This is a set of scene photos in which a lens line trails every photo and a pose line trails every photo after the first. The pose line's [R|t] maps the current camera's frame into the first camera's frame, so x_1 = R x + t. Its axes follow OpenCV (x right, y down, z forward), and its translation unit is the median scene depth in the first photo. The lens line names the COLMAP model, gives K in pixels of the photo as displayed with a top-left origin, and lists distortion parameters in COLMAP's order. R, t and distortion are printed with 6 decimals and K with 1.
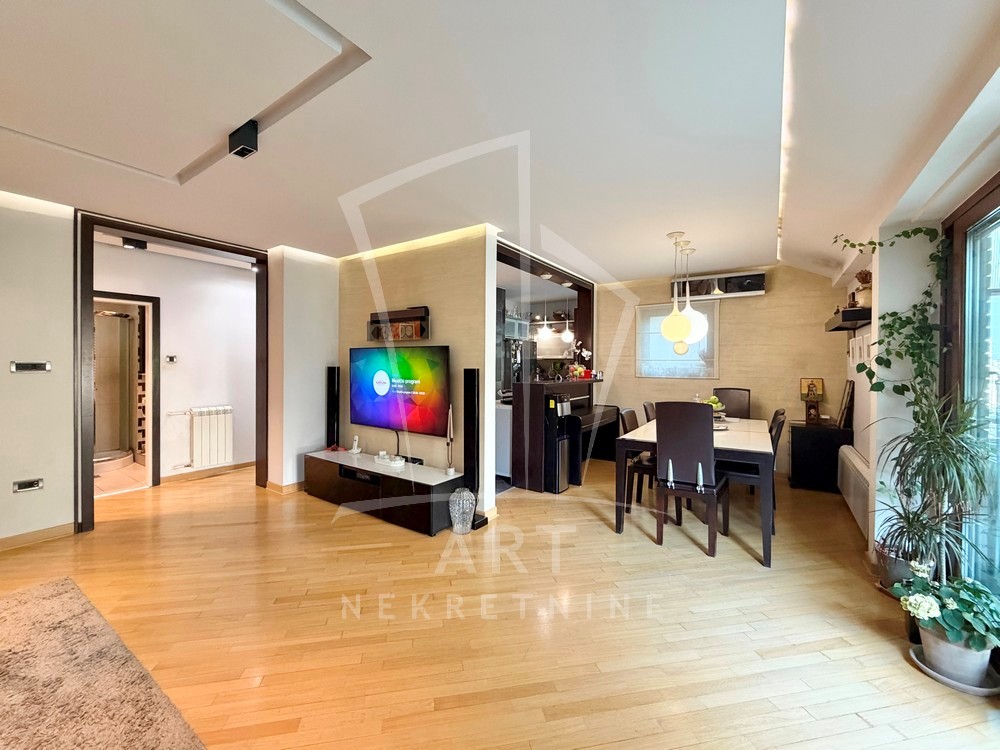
lens RADIAL K [[398.8, 0, 499.1], [0, 398.8, 372.7], [0, 0, 1]] dist [-0.000655, -0.000025]
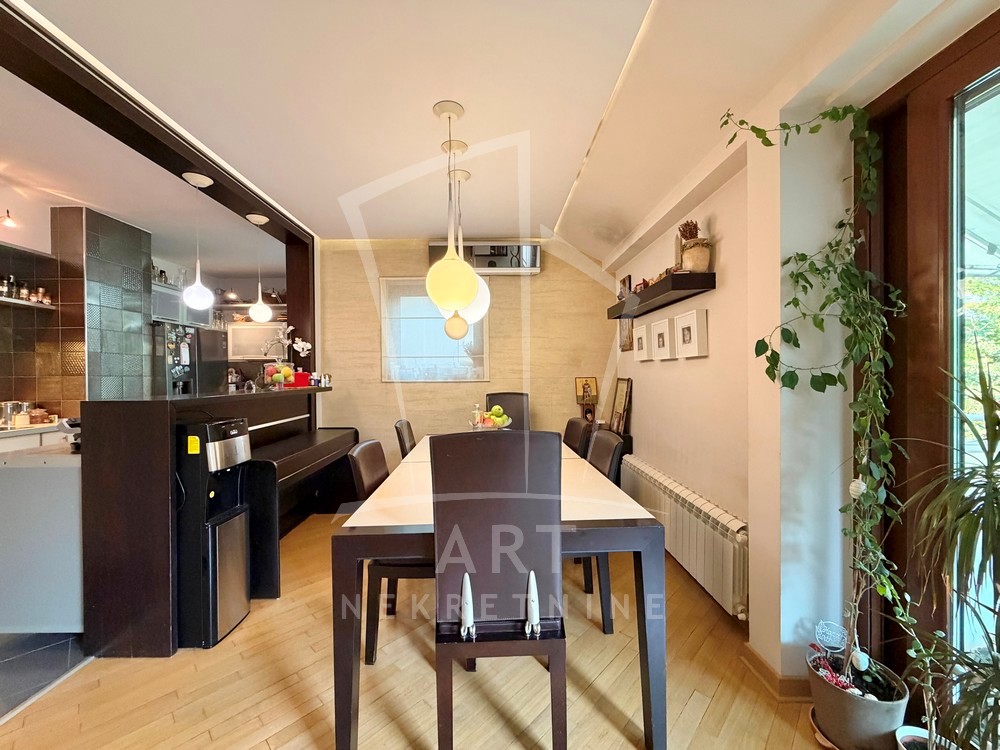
lens RADIAL K [[398.8, 0, 499.1], [0, 398.8, 372.7], [0, 0, 1]] dist [-0.000655, -0.000025]
pose [[0.818241, -0.010957, 0.574770, 0.137289], [0.024463, 0.999576, -0.015770, 0.012462], [-0.574354, 0.026965, 0.818163, 0.391459]]
